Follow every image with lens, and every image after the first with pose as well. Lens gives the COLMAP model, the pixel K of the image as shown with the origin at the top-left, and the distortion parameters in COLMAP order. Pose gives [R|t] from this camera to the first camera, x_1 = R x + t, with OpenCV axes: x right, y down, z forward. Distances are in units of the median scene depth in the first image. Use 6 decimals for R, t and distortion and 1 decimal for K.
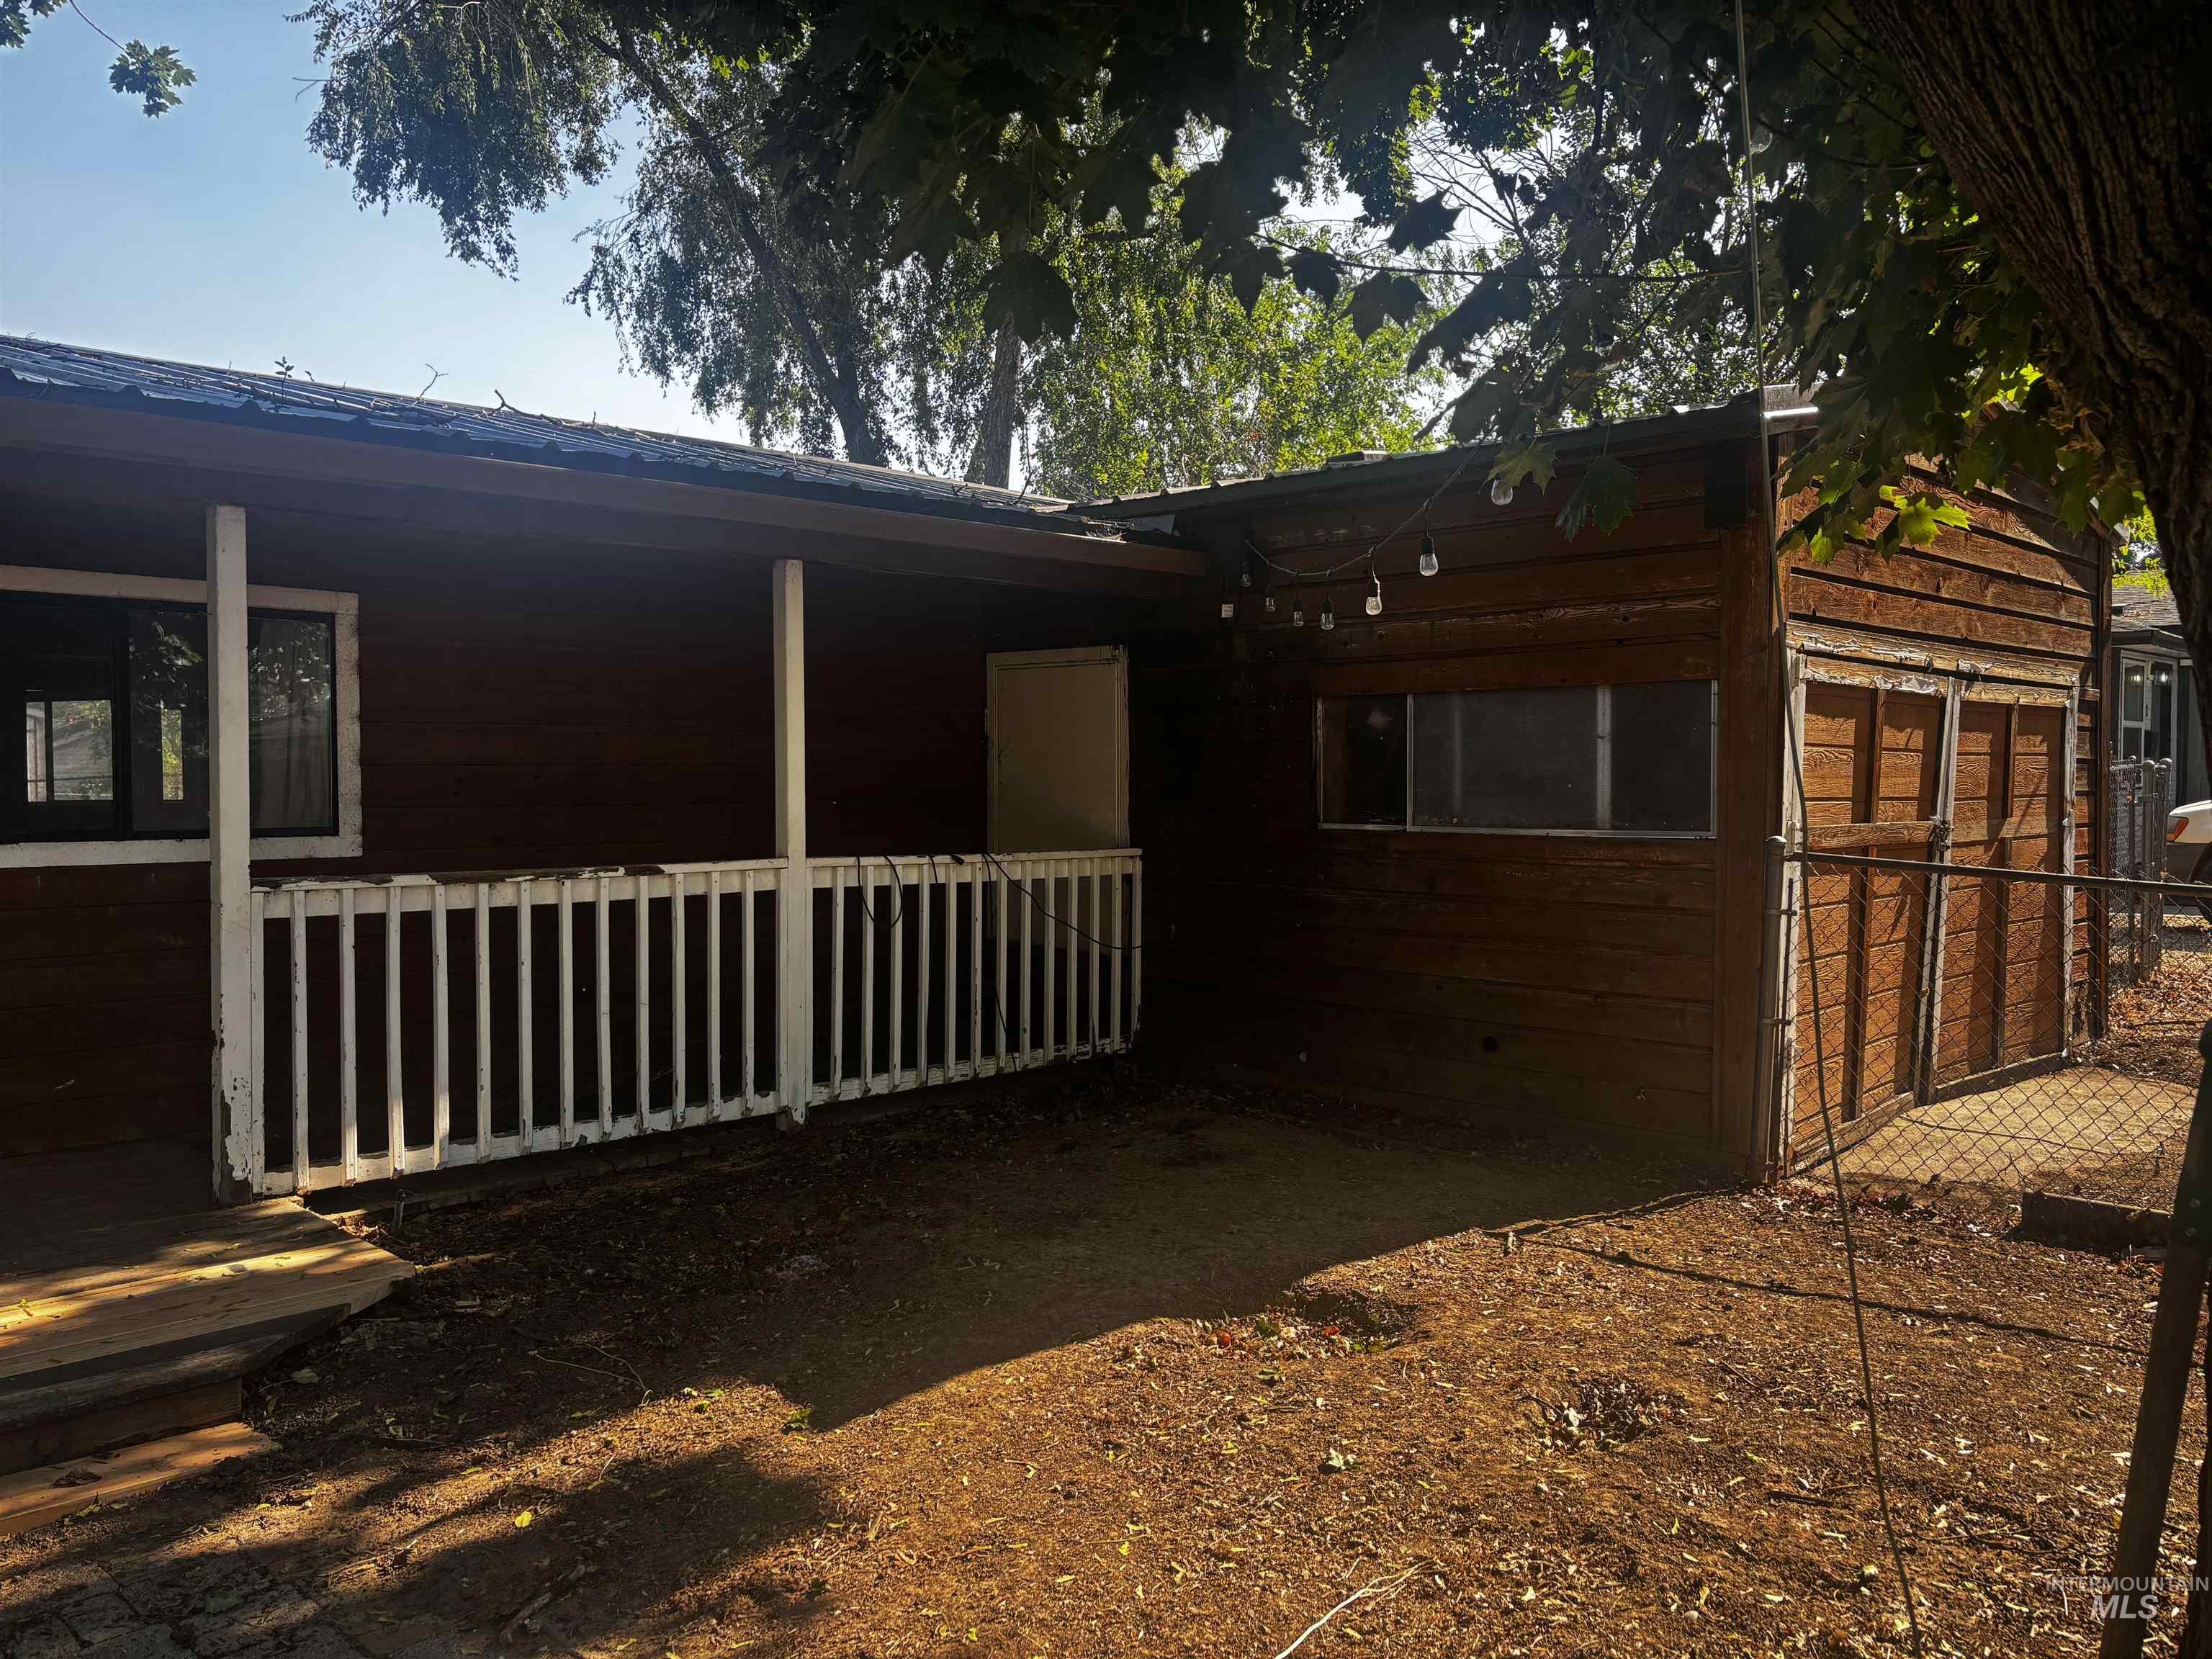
lens RADIAL K [[1674.3, 0, 1109.2], [0, 1674.3, 834.4], [0, 0, 1]] dist [0.020723, -0.004662]
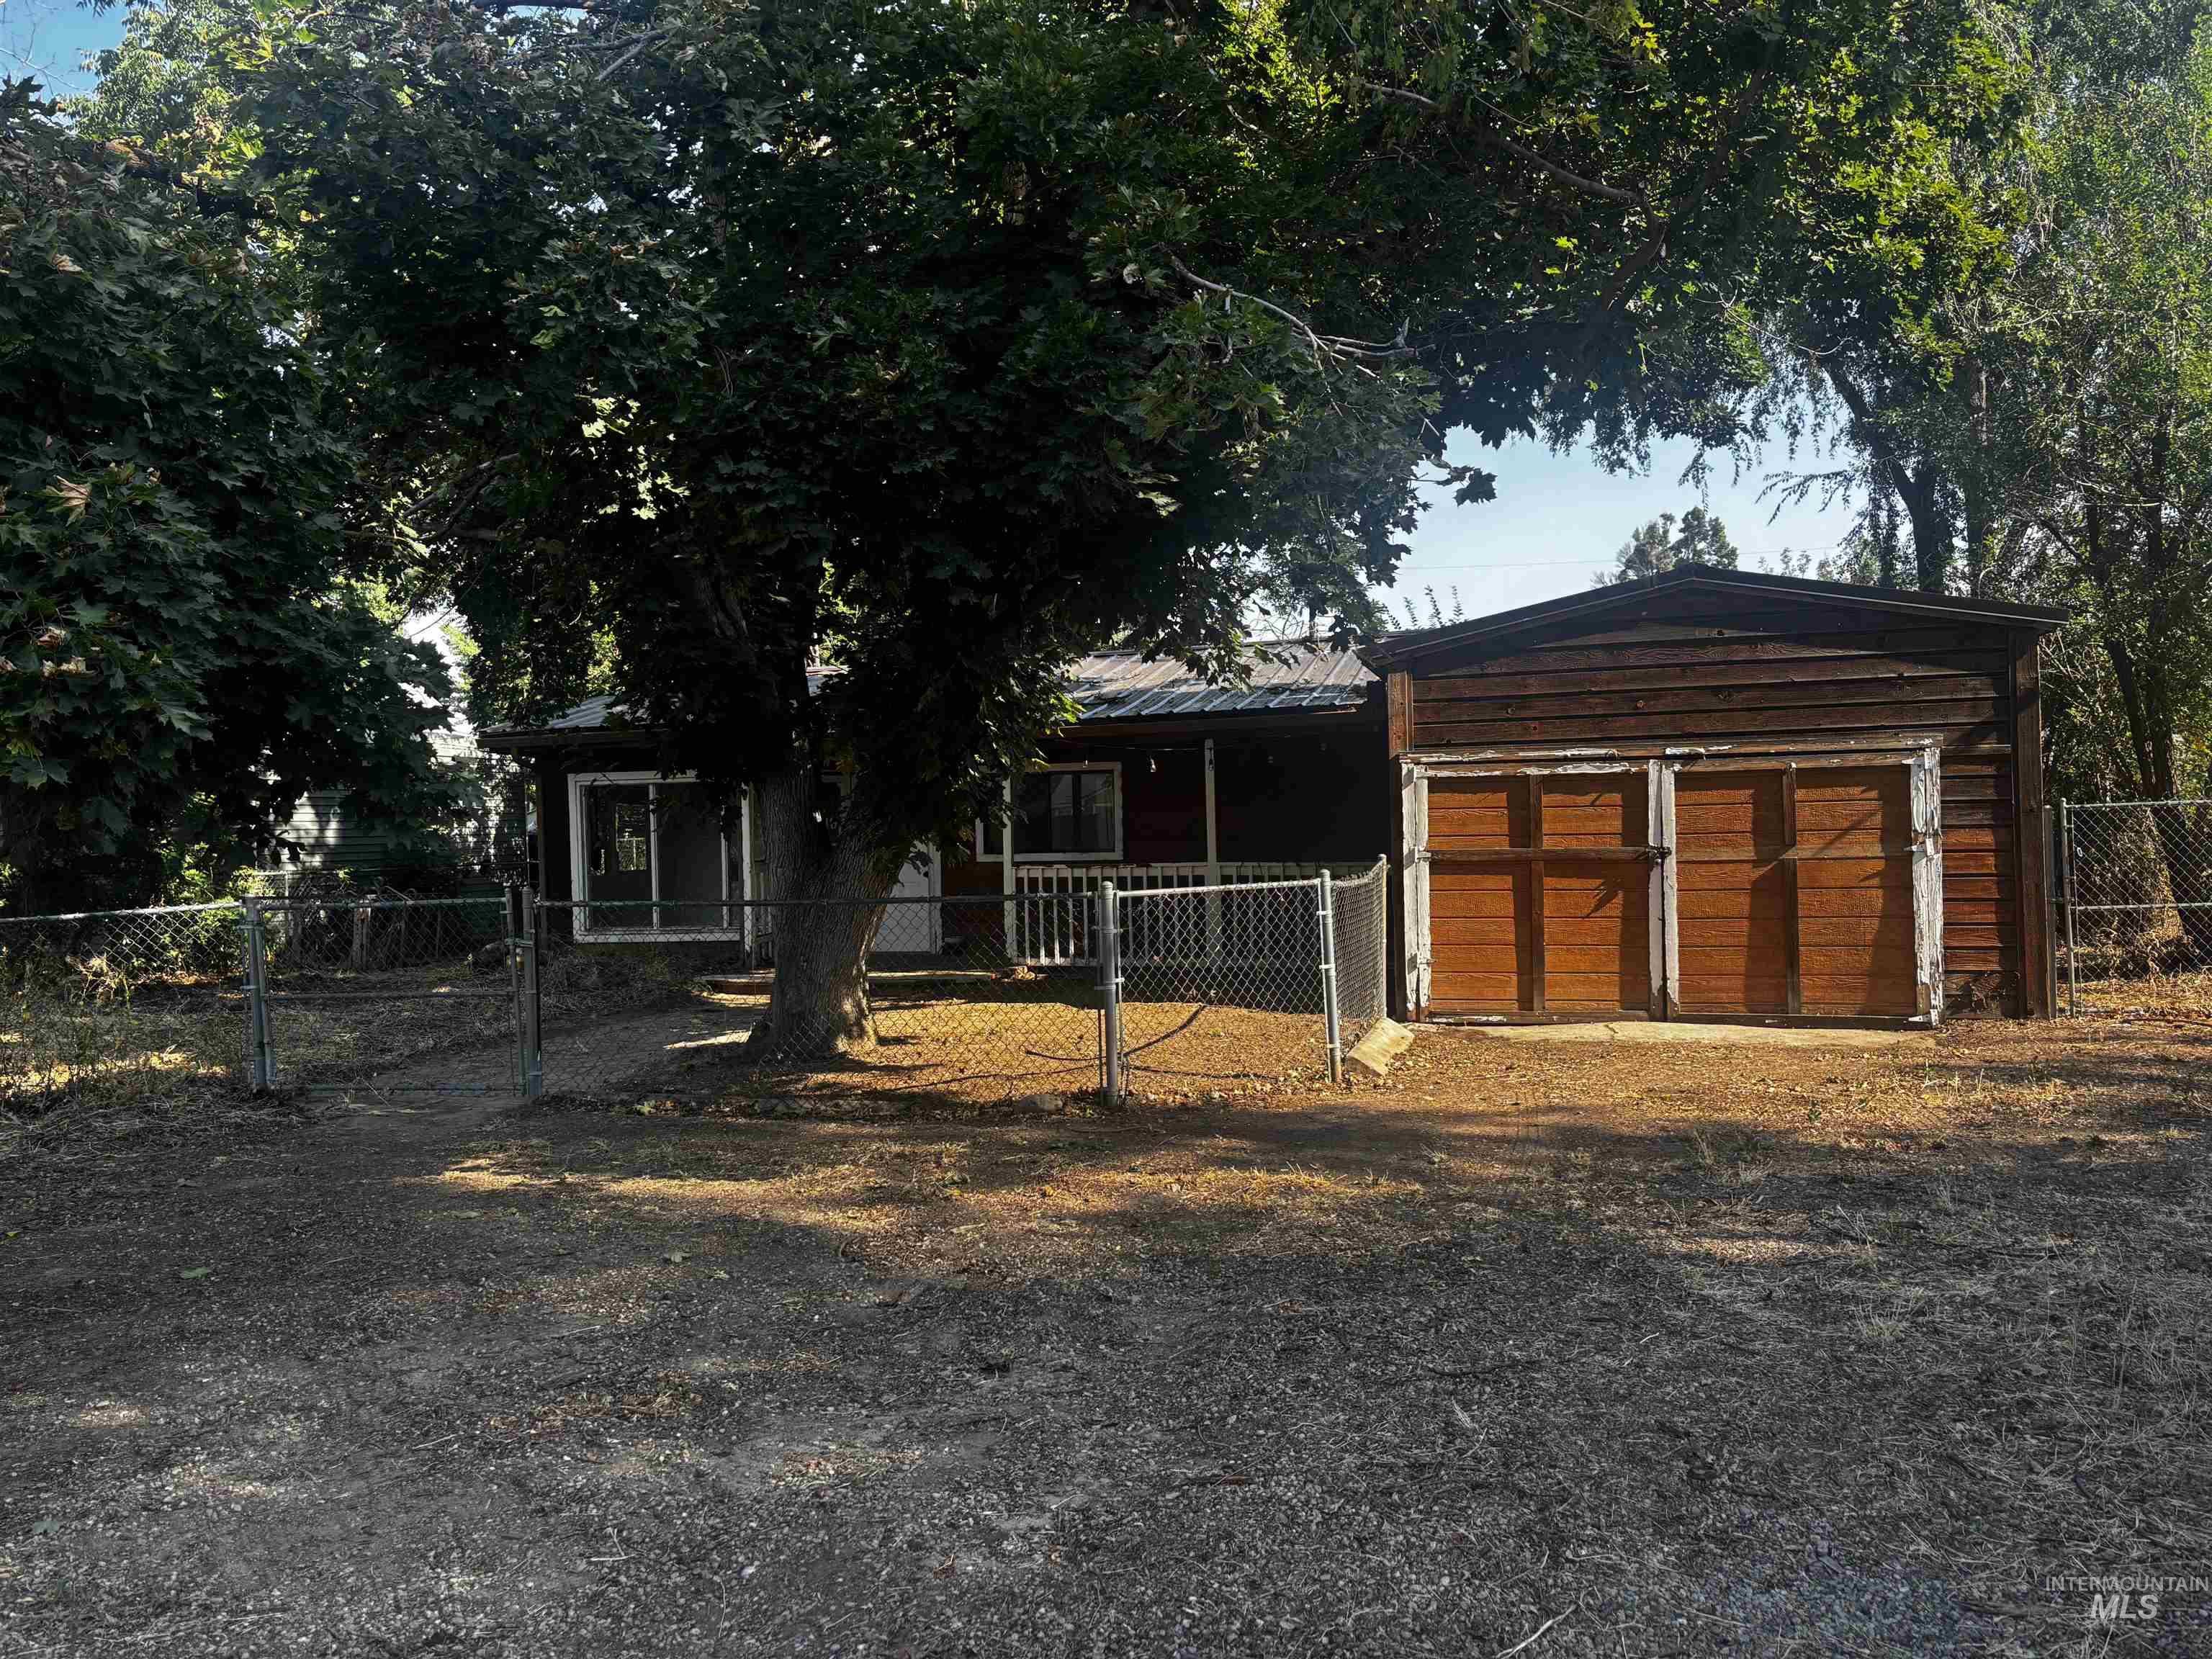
lens RADIAL K [[1674.3, 0, 1105.4], [0, 1674.3, 828.0], [0, 0, 1]] dist [0.020723, -0.004662]
pose [[0.471346, -0.008925, -0.881903, 1.915914], [-0.005353, 0.999901, -0.012979, -0.003063], [0.881932, 0.010838, 0.471252, -0.281873]]
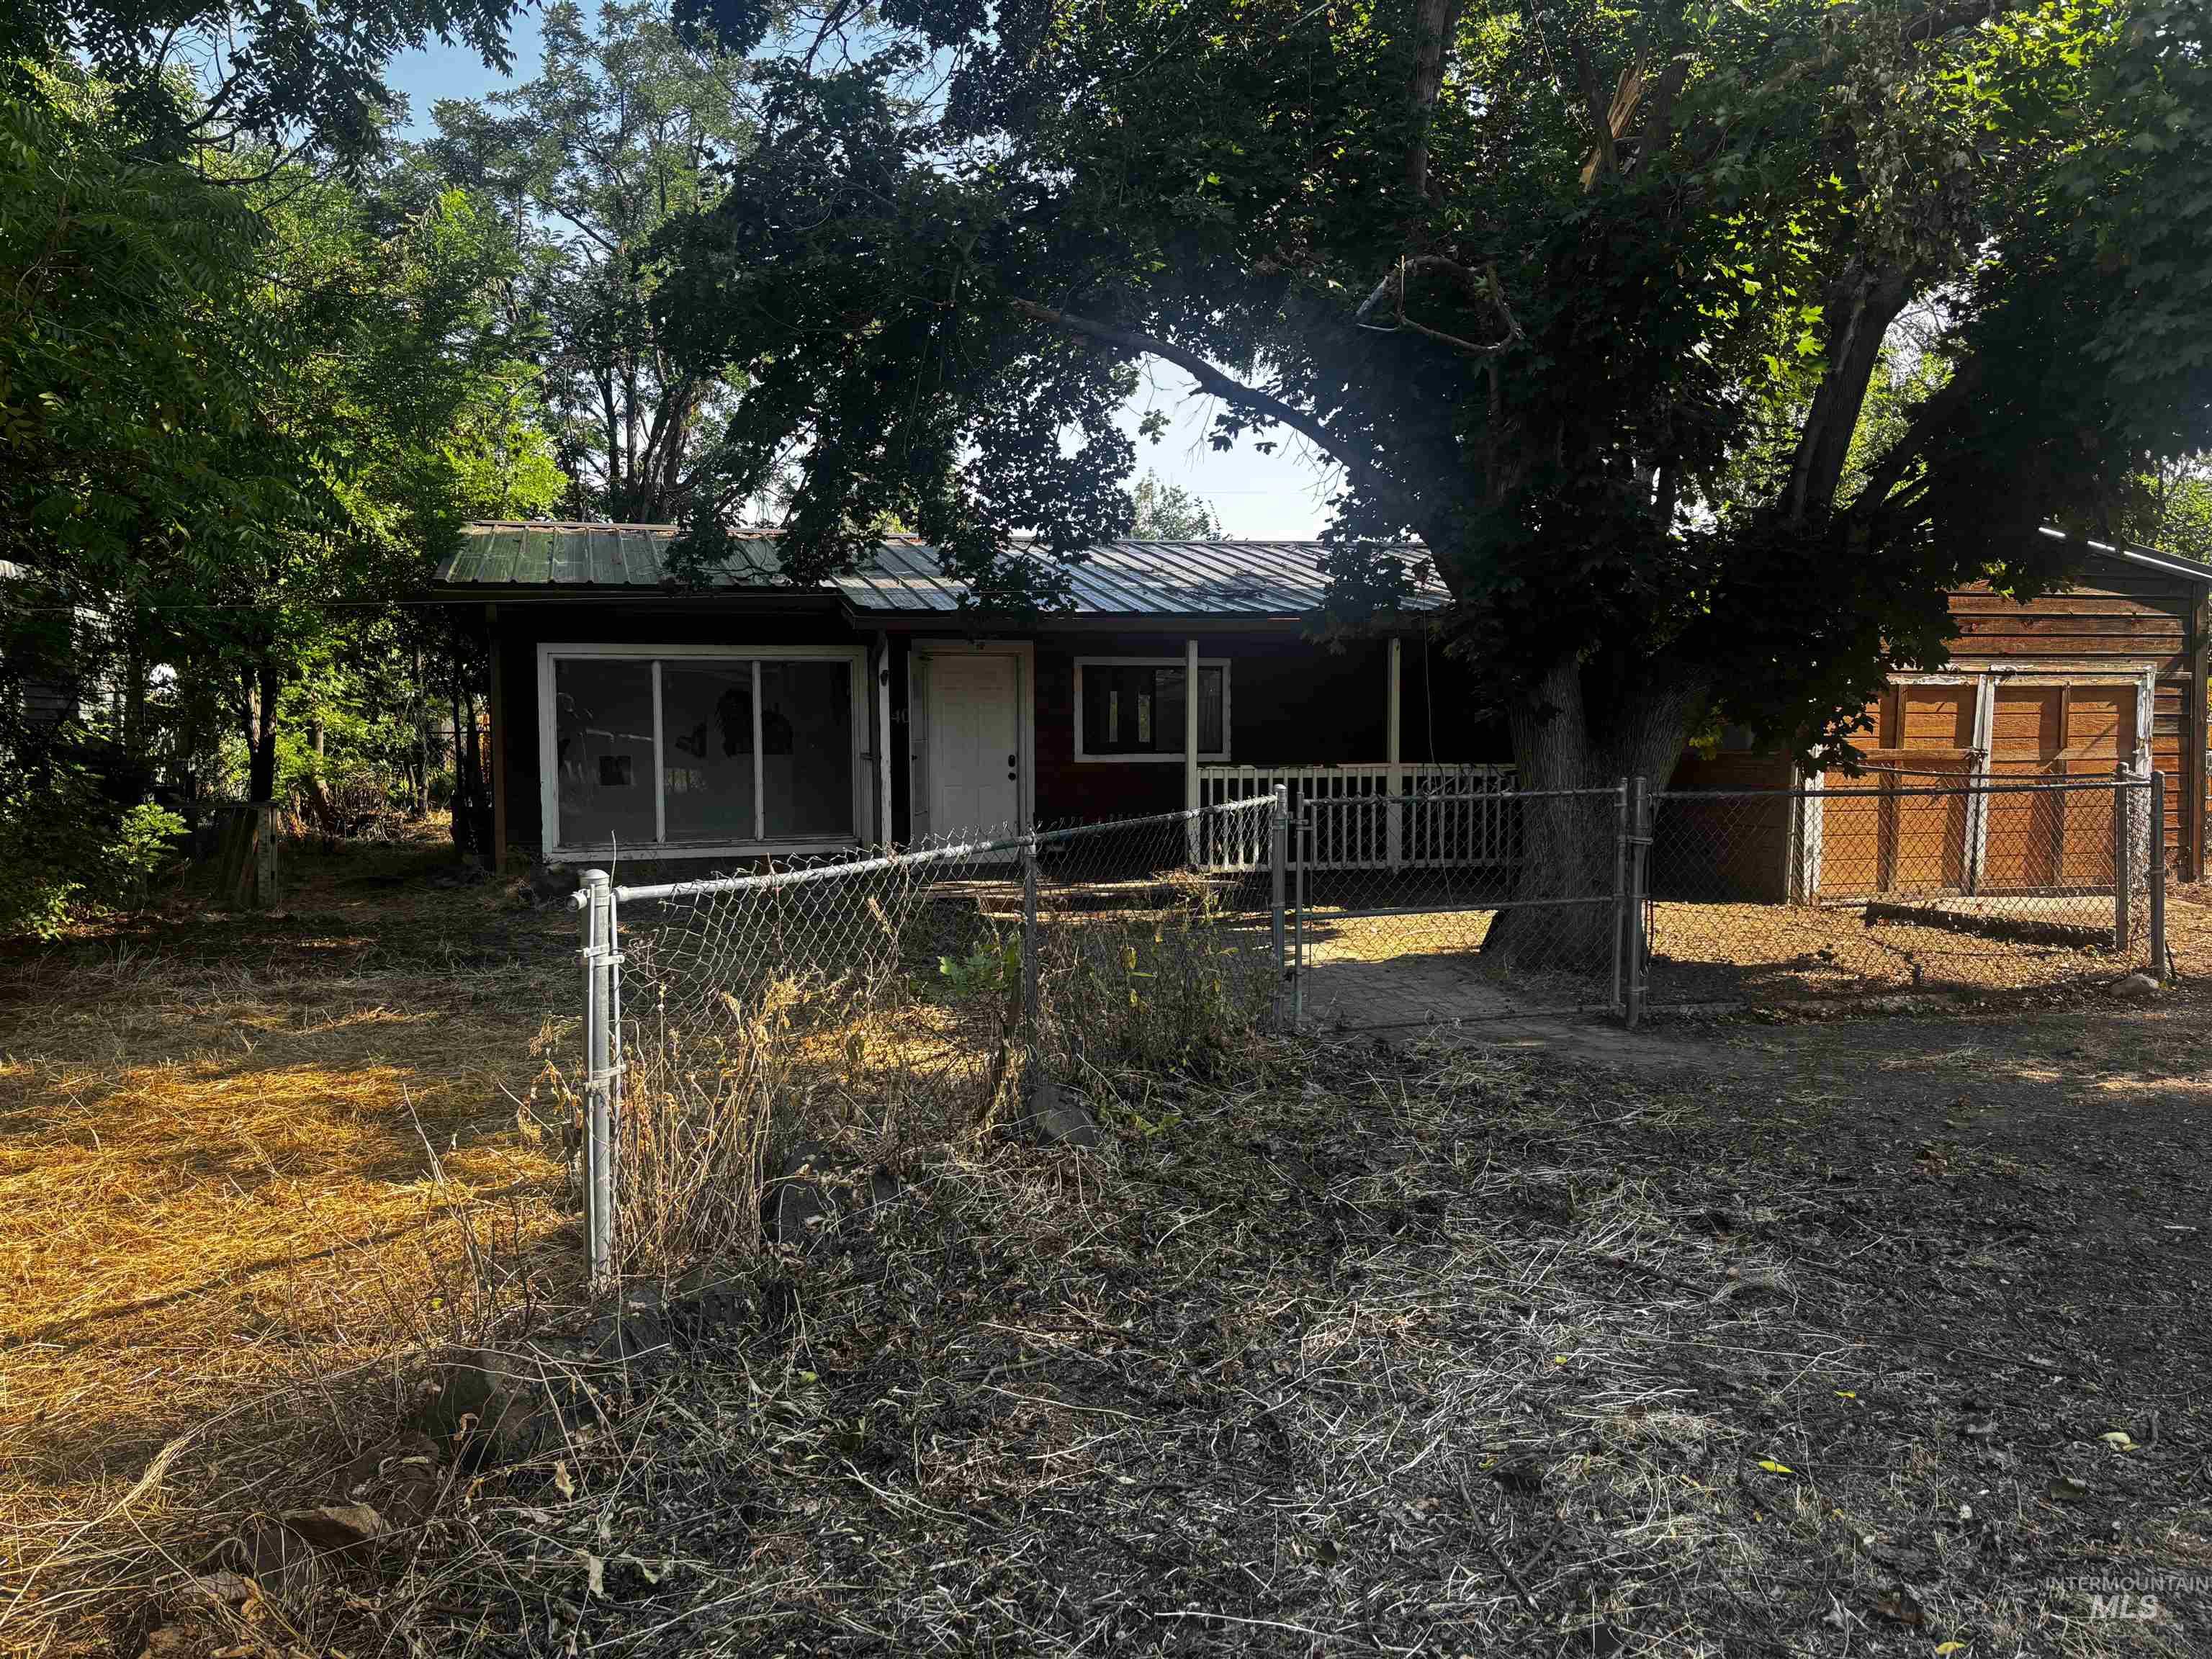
lens RADIAL K [[1674.3, 0, 1102.8], [0, 1674.3, 832.9], [0, 0, 1]] dist [0.020723, -0.004662]
pose [[0.879595, 0.026114, -0.475006, 0.602081], [-0.010381, 0.999308, 0.035715, 0.033458], [0.475610, -0.026484, 0.879258, -1.346916]]
